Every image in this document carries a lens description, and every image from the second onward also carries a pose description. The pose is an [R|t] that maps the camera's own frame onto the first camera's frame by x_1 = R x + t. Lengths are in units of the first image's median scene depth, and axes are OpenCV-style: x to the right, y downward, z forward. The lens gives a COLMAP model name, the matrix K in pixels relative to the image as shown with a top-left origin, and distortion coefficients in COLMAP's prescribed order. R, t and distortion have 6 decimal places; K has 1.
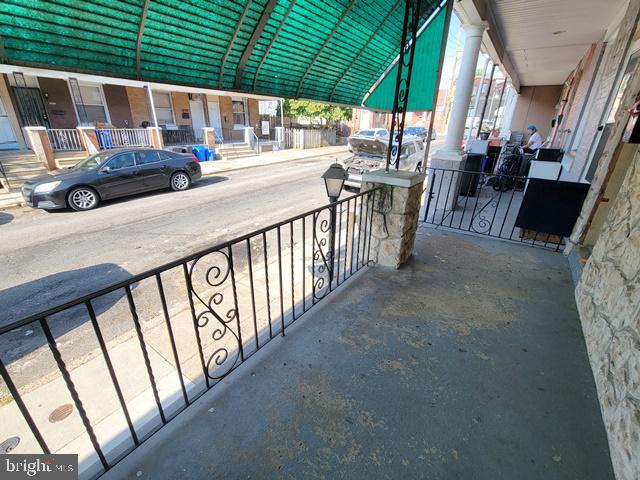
lens RADIAL K [[286.4, 0, 320.0], [0, 286.4, 240.0], [0, 0, 1]] dist [-0.001121, -0.000143]
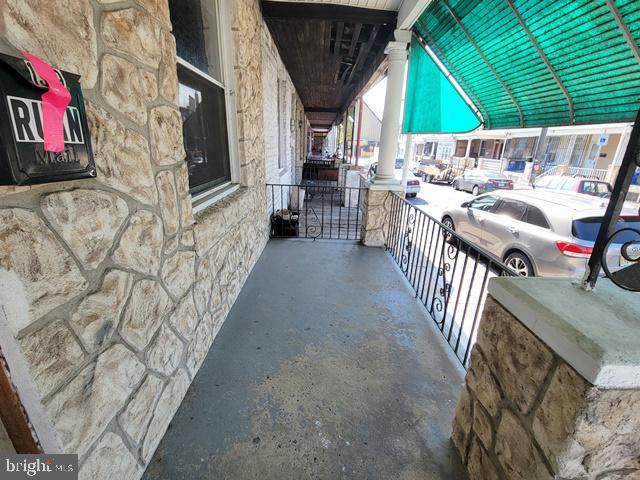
lens RADIAL K [[262.0, 0, 319.0], [0, 262.0, 237.5], [0, 0, 1]] dist [-0.001746, -0.001558]
pose [[-0.817098, 0.153140, -0.555787, 0.938674], [-0.261914, 0.760223, 0.594527, -0.537458], [0.513568, 0.631355, -0.581067, 1.318616]]
